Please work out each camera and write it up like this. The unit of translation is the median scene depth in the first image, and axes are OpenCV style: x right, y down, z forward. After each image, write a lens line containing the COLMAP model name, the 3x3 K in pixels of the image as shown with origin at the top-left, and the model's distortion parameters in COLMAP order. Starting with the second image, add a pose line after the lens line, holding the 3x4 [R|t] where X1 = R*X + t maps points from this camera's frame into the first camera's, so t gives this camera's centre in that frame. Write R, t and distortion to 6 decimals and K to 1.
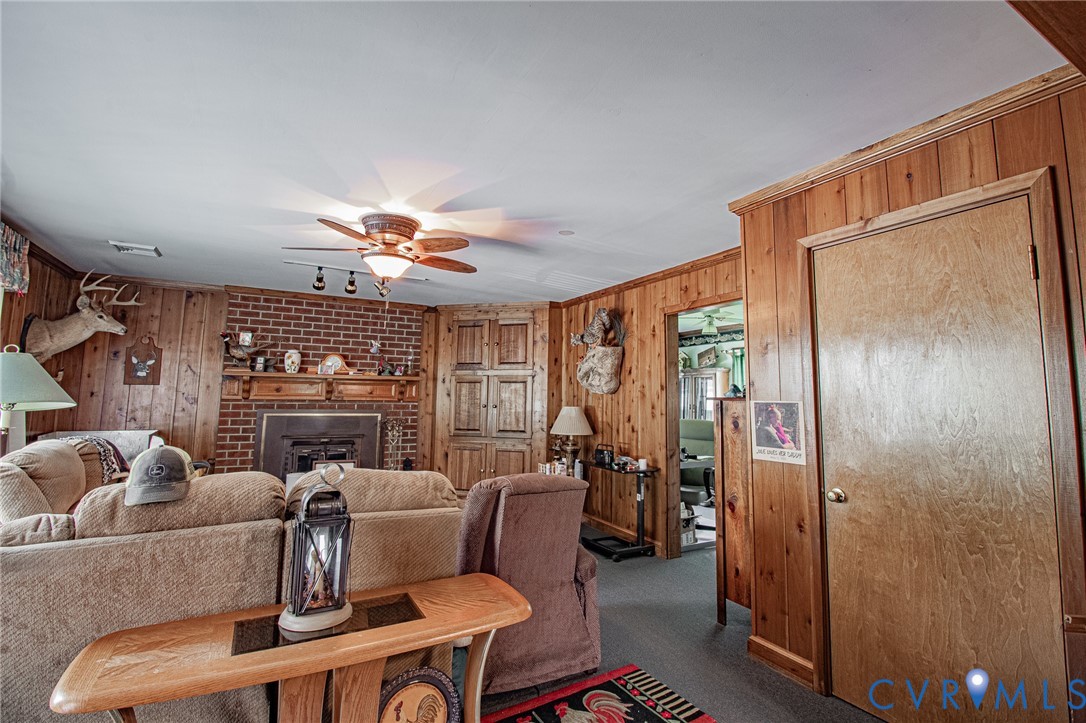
lens RADIAL K [[509.8, 0, 543.6], [0, 509.8, 354.4], [0, 0, 1]] dist [-0.005472, -0.000368]
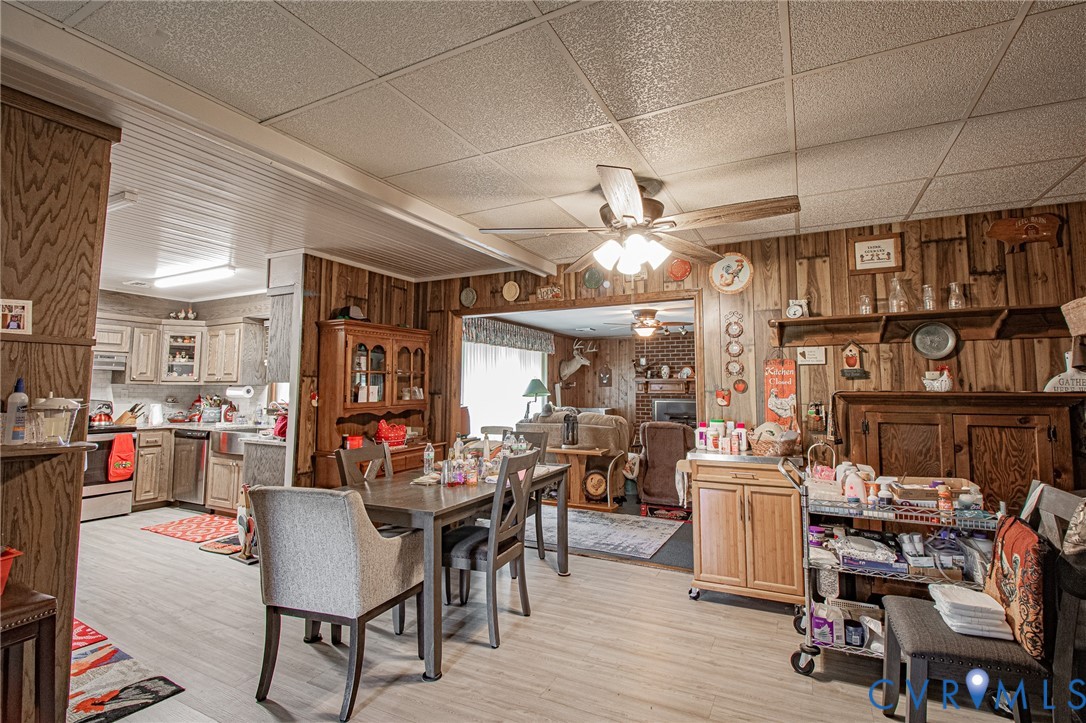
lens RADIAL K [[509.8, 0, 544.5], [0, 509.8, 355.4], [0, 0, 1]] dist [-0.005472, -0.000368]
pose [[0.557563, -0.070103, -0.827169, 0.790895], [0.078025, 0.996442, -0.031855, -0.021386], [0.826460, -0.046779, 0.561049, -0.371668]]
